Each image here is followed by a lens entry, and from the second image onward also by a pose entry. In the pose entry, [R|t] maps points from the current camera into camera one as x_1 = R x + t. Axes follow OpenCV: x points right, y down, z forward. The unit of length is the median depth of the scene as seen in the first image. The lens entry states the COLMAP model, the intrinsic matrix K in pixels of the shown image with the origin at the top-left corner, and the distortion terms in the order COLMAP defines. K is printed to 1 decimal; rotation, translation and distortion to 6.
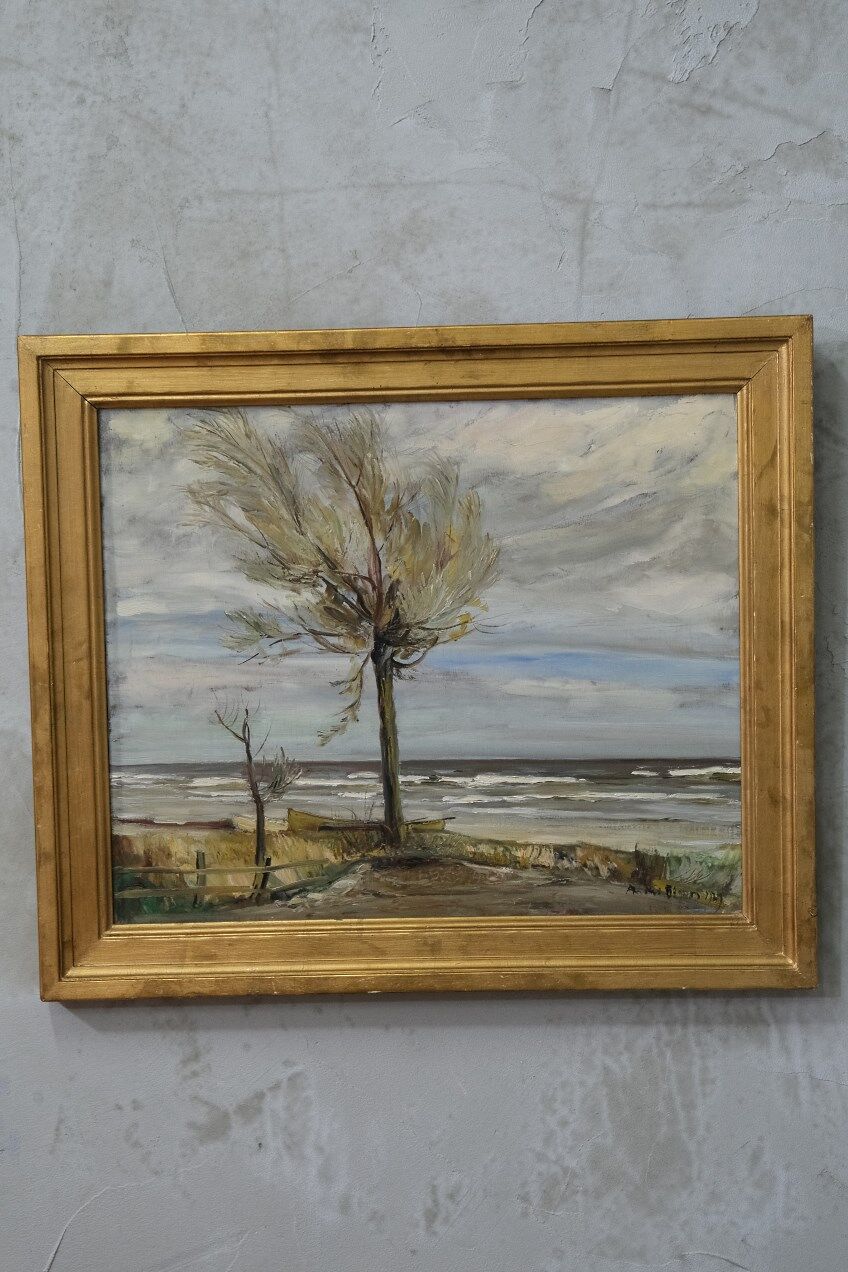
lens RADIAL K [[2465.9, 0, 451.9], [0, 2465.9, 634.1], [0, 0, 1]] dist [-0.020219, 0.000000]
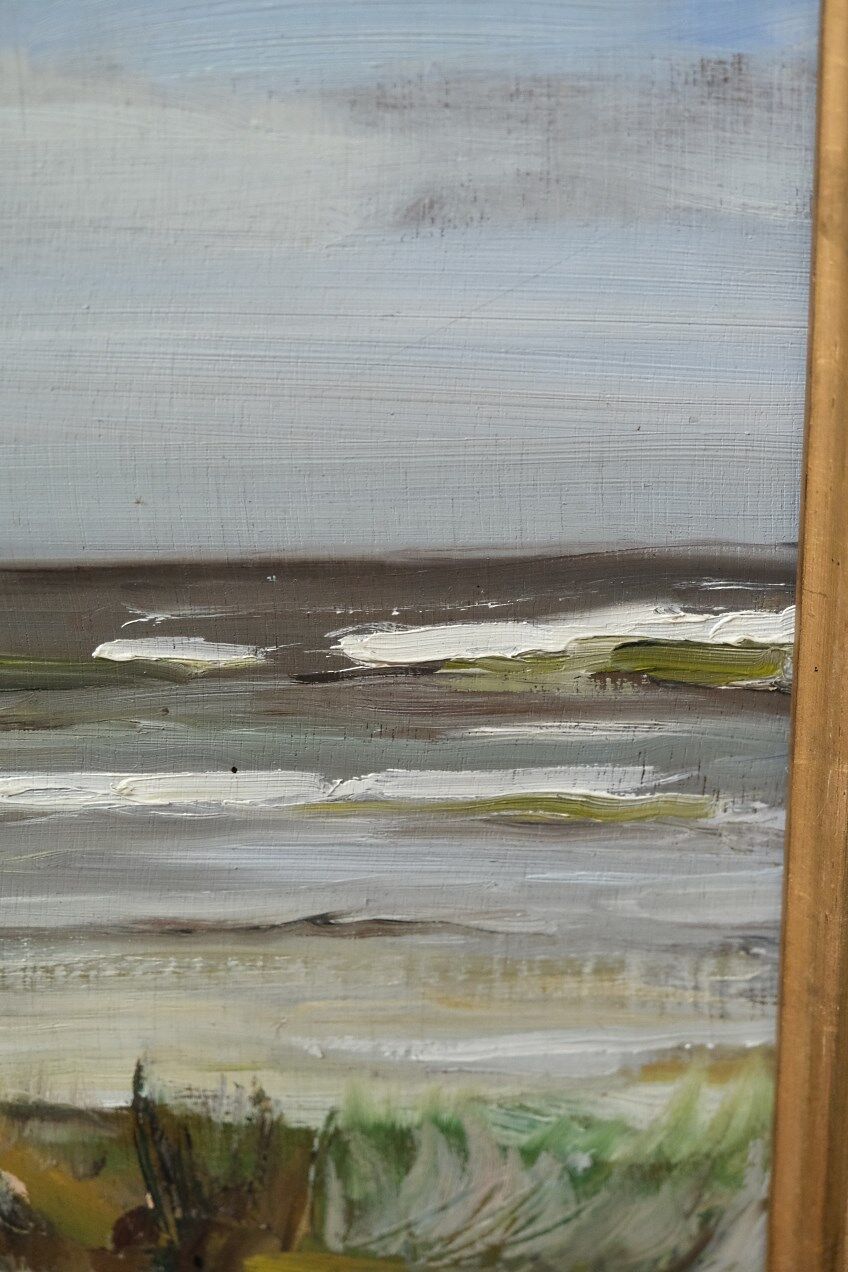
lens RADIAL K [[2465.9, 0, 436.4], [0, 2465.9, 637.0], [0, 0, 1]] dist [-0.020219, 0.000000]
pose [[0.993584, -0.025534, 0.110176, 0.077196], [-0.003992, 0.965656, 0.259794, 0.015282], [-0.113026, -0.258567, 0.959358, 0.849479]]
